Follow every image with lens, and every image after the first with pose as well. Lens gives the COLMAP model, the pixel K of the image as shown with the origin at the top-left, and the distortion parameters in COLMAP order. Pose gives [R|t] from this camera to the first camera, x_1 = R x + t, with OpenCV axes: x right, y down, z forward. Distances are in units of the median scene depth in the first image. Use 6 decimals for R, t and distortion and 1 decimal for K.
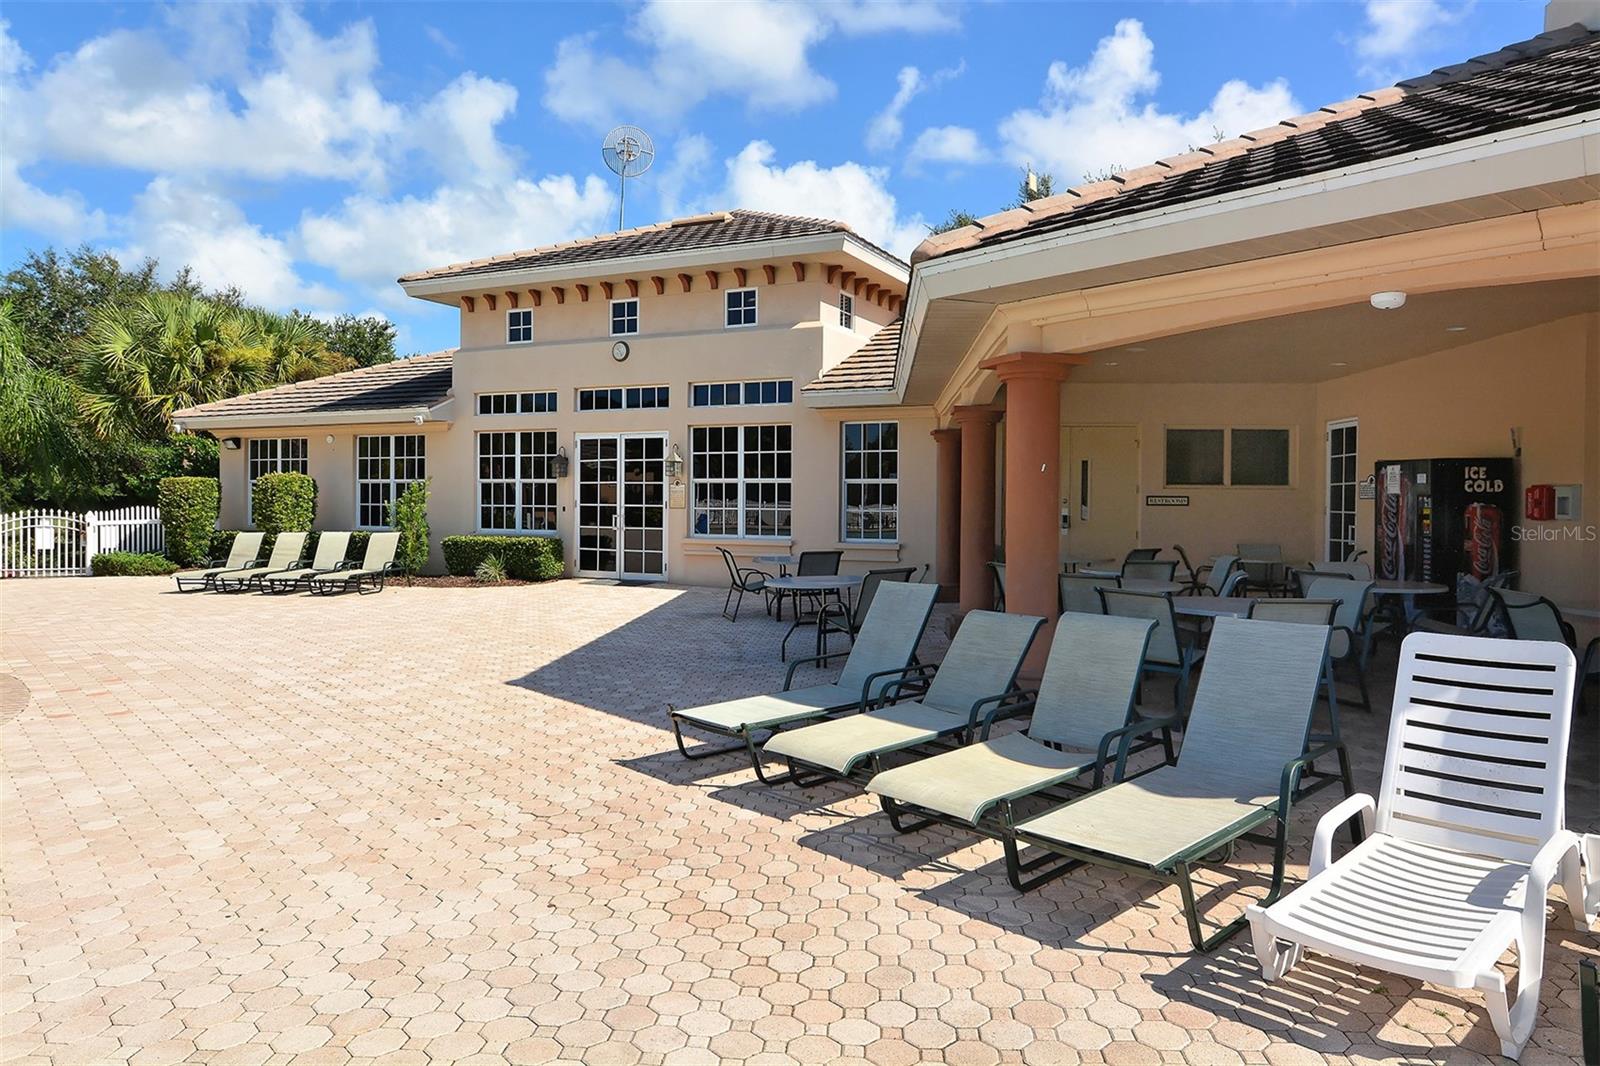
lens RADIAL K [[953.2, 0, 846.5], [0, 953.2, 529.6], [0, 0, 1]] dist [0.001574, 0.000648]
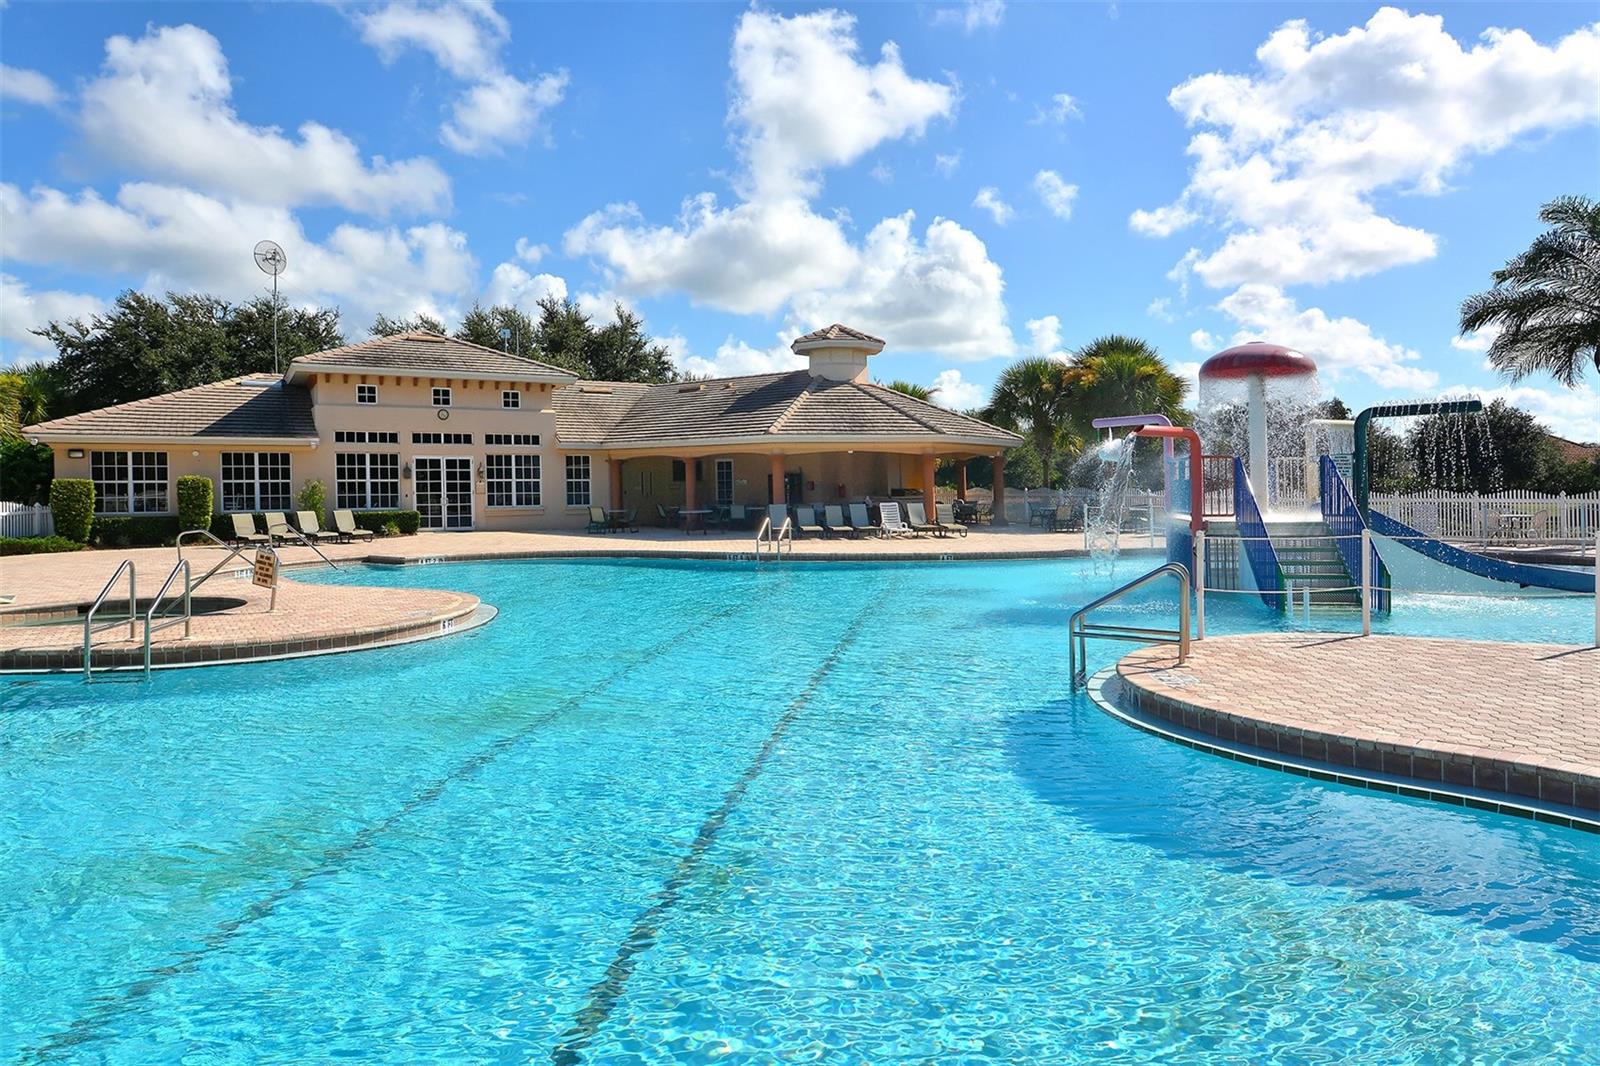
lens RADIAL K [[1166.8, 0, 799.4], [0, 1166.8, 499.6], [0, 0, 1]] dist [-0.076462, 0.000504]
pose [[0.567144, -0.019443, 0.823389, -1.744653], [0.041339, 0.999133, -0.004881, 0.029259], [-0.822581, 0.036806, 0.567456, -0.929274]]
